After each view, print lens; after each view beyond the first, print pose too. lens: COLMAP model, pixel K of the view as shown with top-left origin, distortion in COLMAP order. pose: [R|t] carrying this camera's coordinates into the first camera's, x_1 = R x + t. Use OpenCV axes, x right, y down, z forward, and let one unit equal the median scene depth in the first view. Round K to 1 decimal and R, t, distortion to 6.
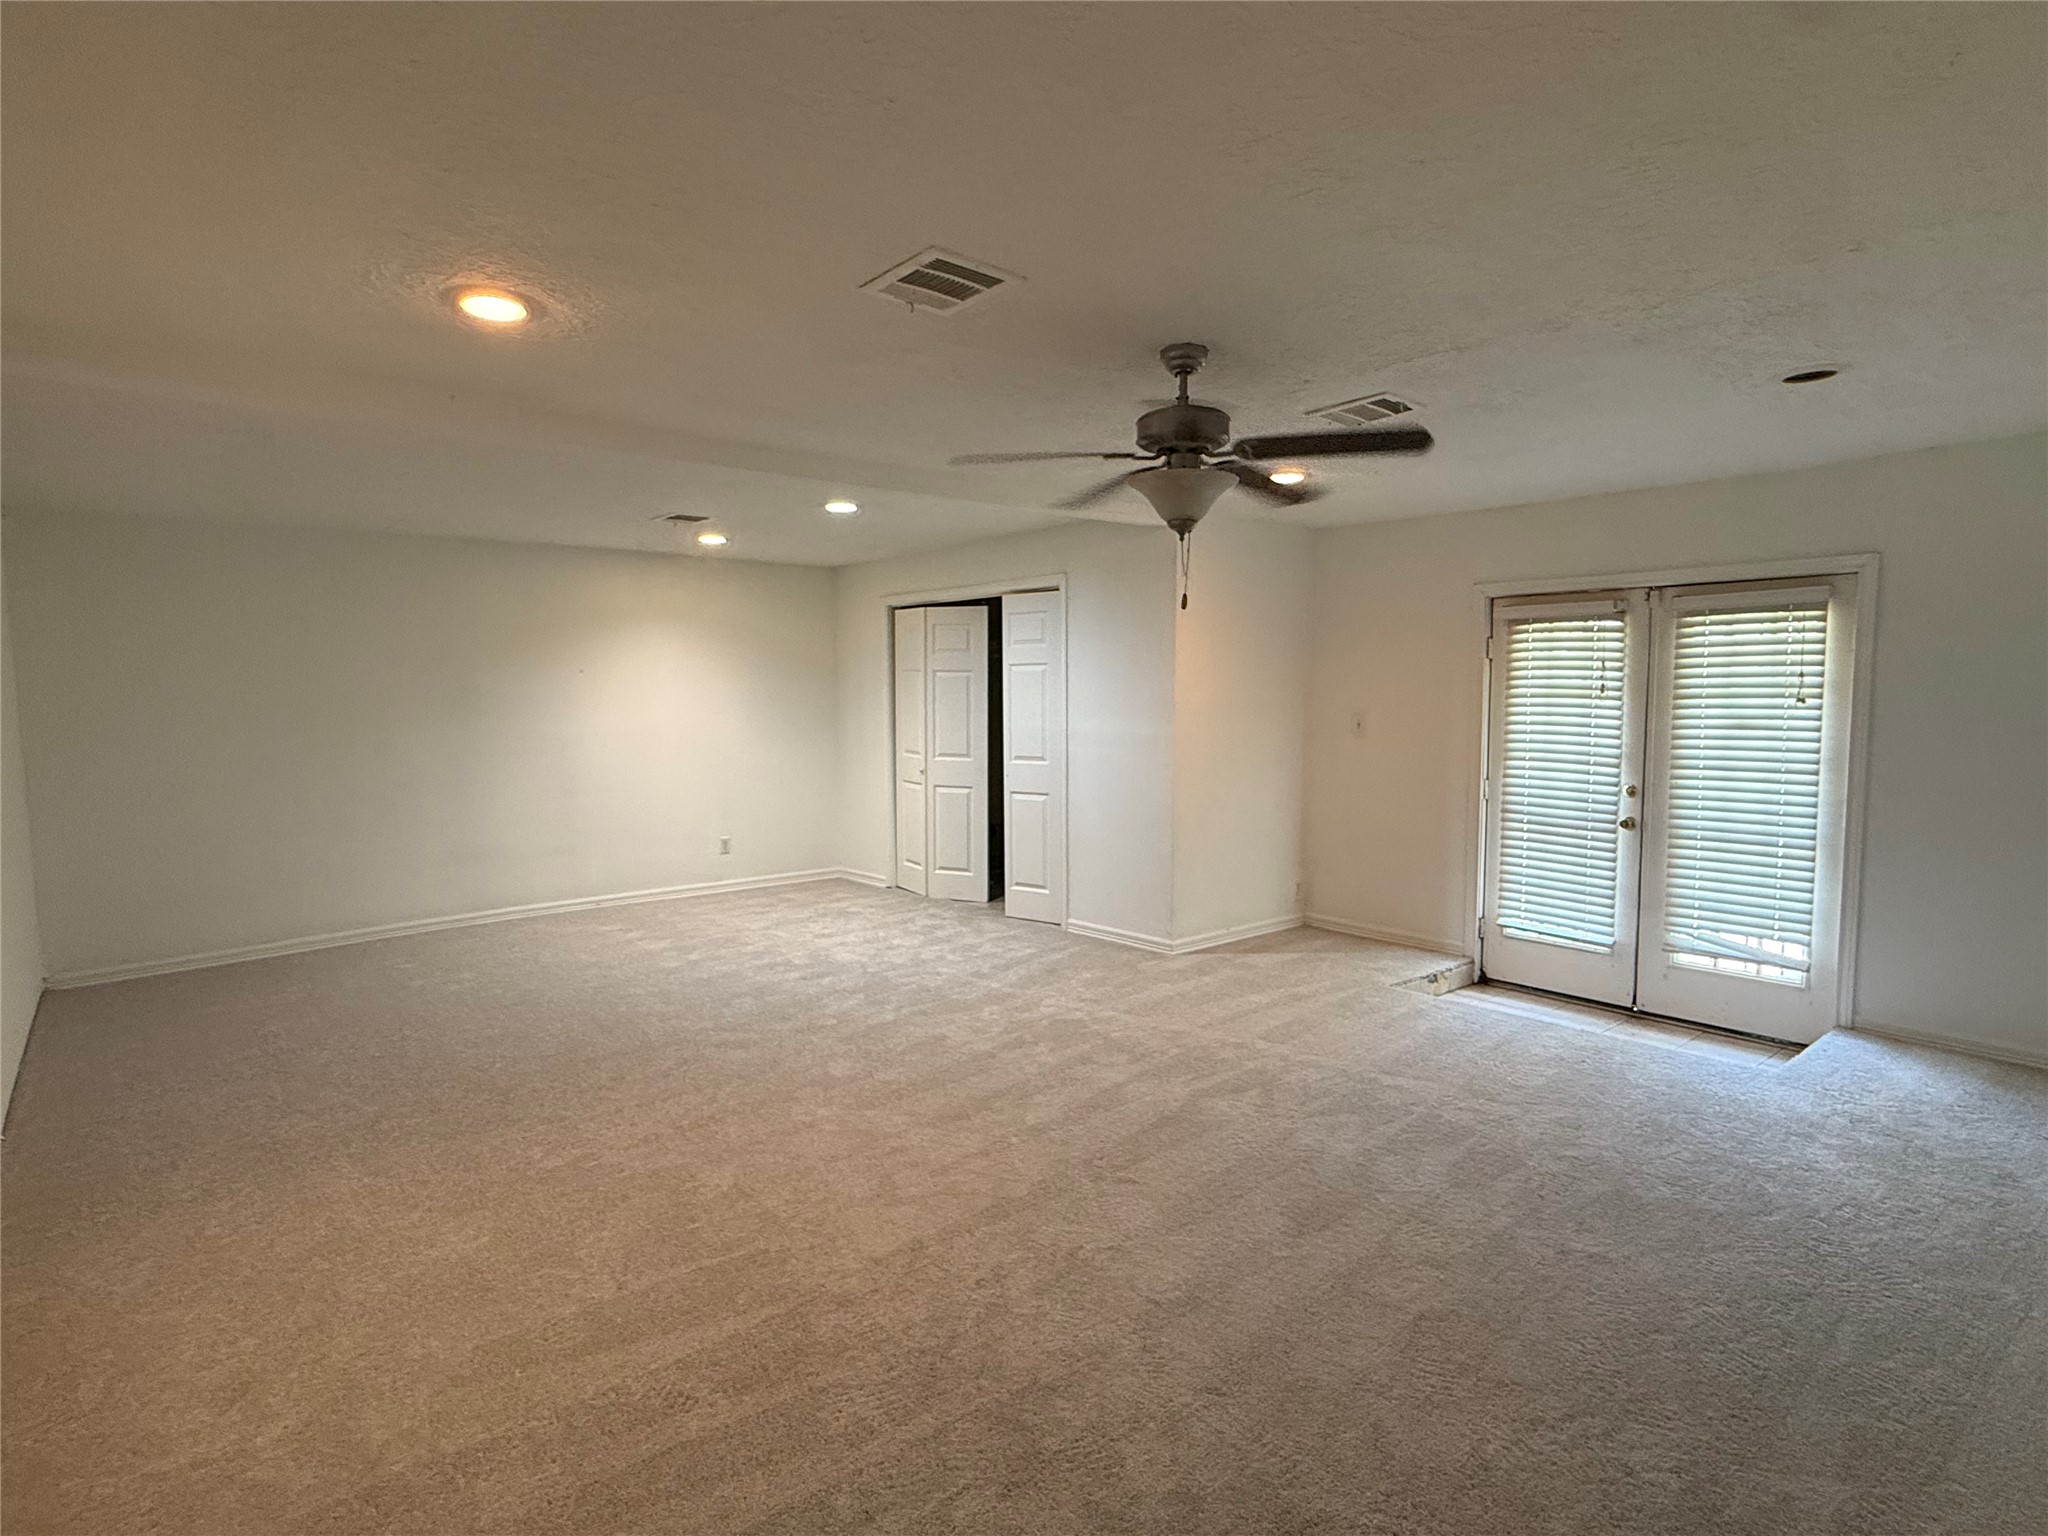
lens RADIAL K [[1060.1, 0, 1023.8], [0, 1060.1, 773.1], [0, 0, 1]] dist [0.004466, 0.000896]
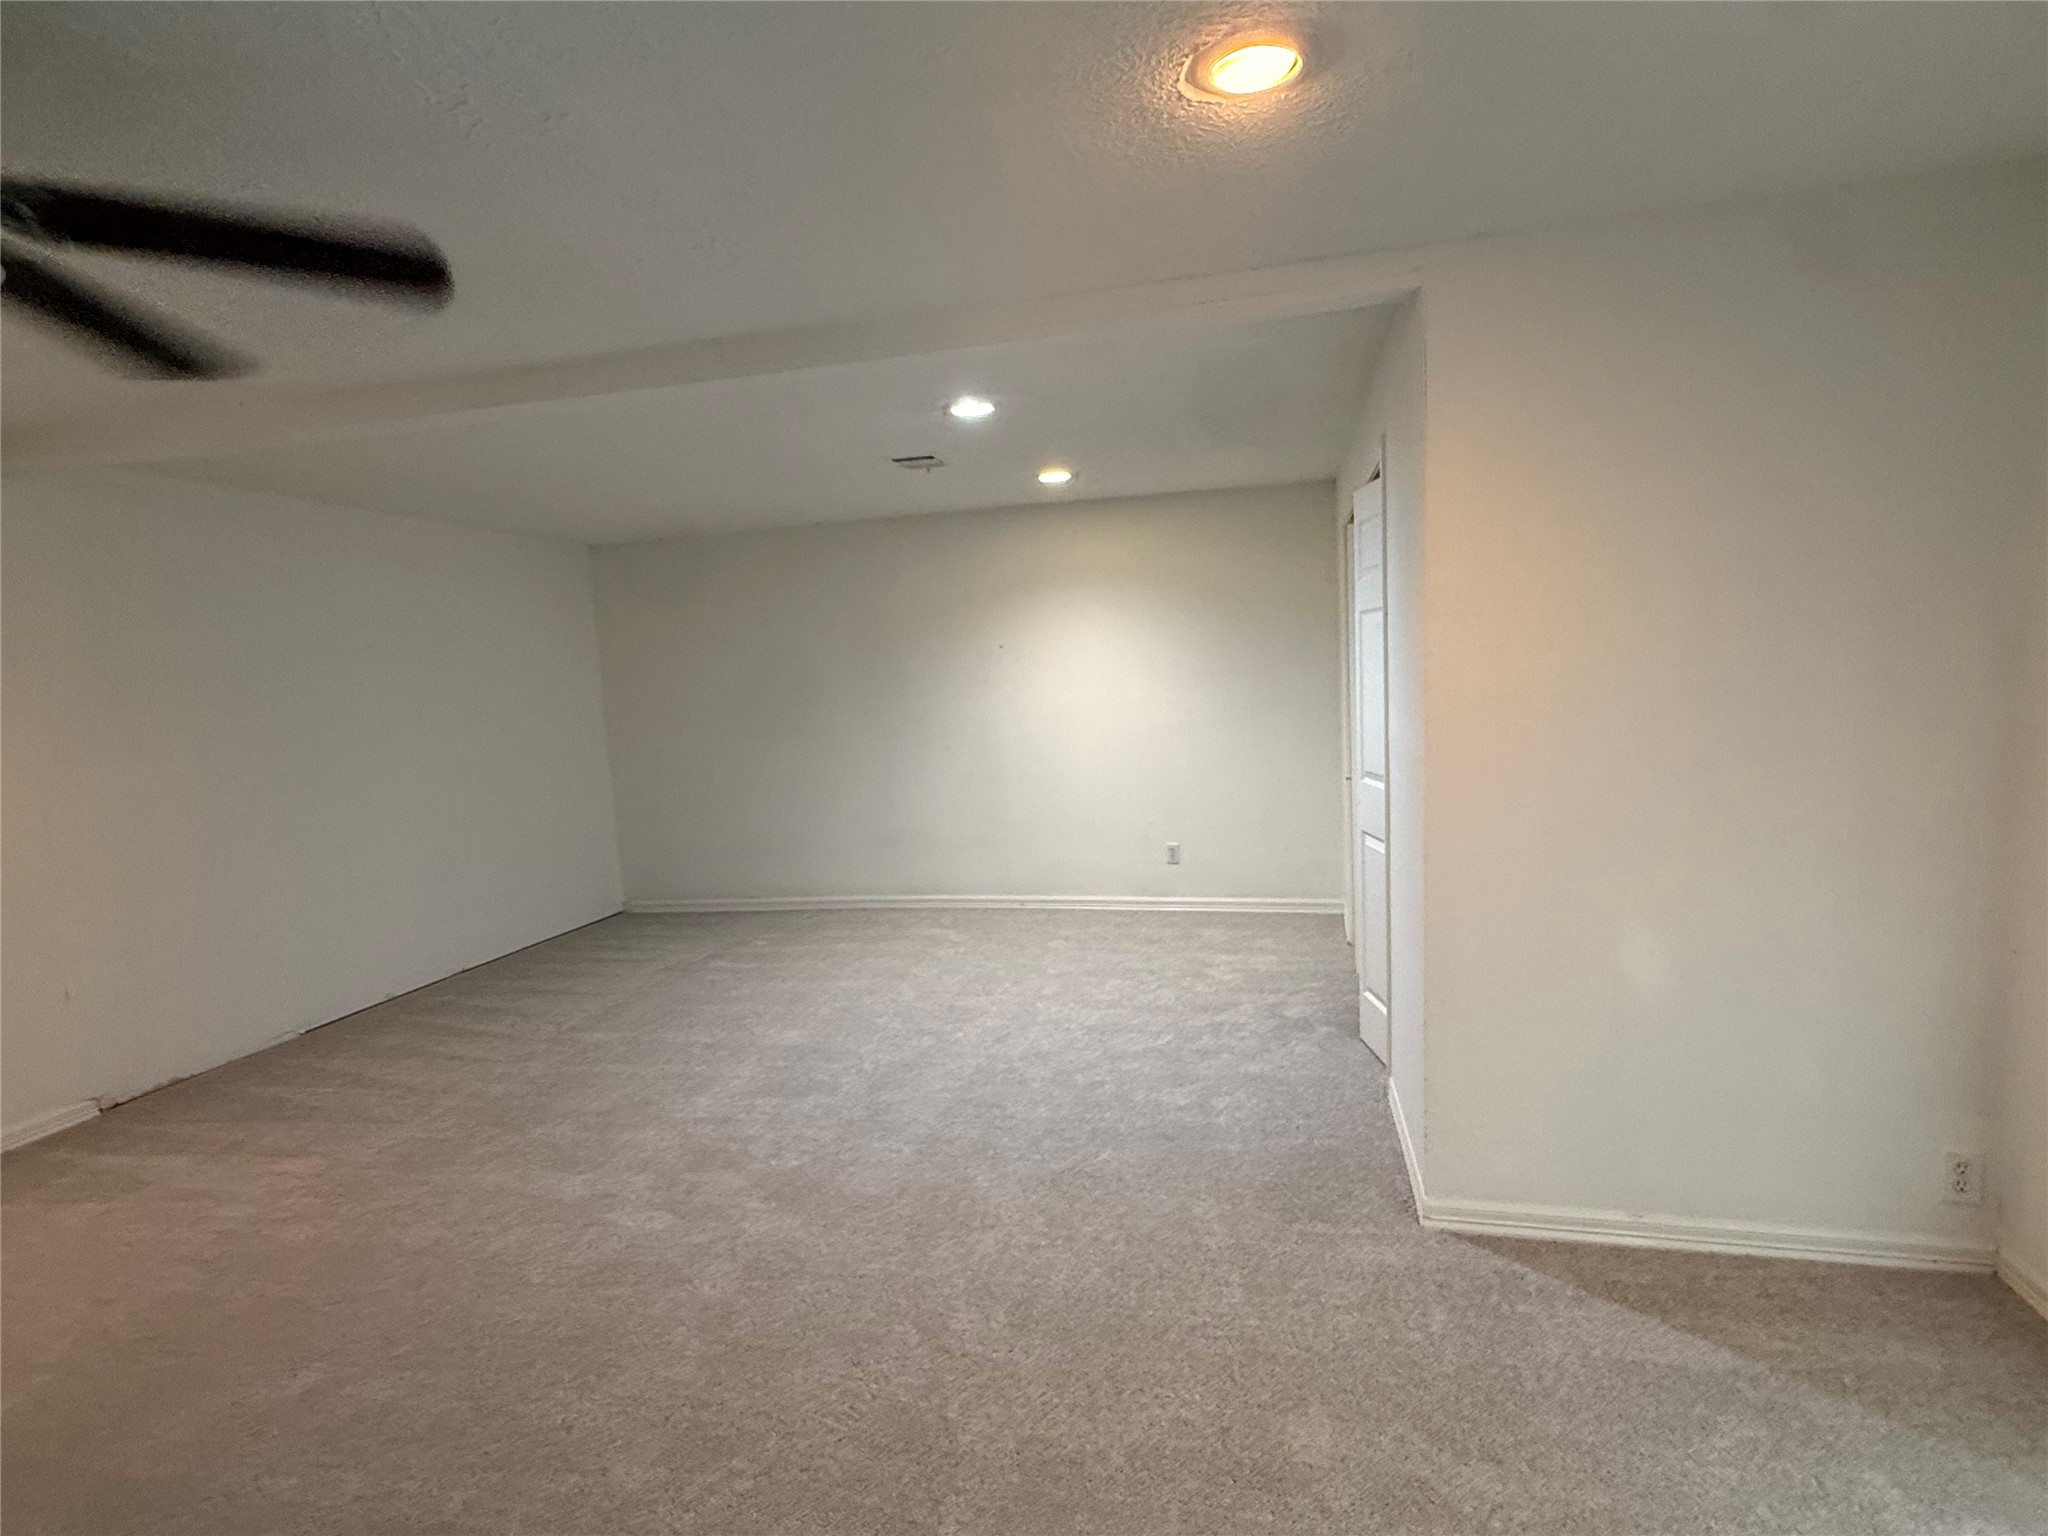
lens RADIAL K [[1060.1, 0, 1029.3], [0, 1060.1, 764.9], [0, 0, 1]] dist [0.004466, 0.000896]
pose [[0.589108, 0.050454, -0.806478, 0.322843], [-0.021425, 0.998673, 0.046827, -0.037209], [0.807771, -0.010307, 0.589407, 0.474784]]
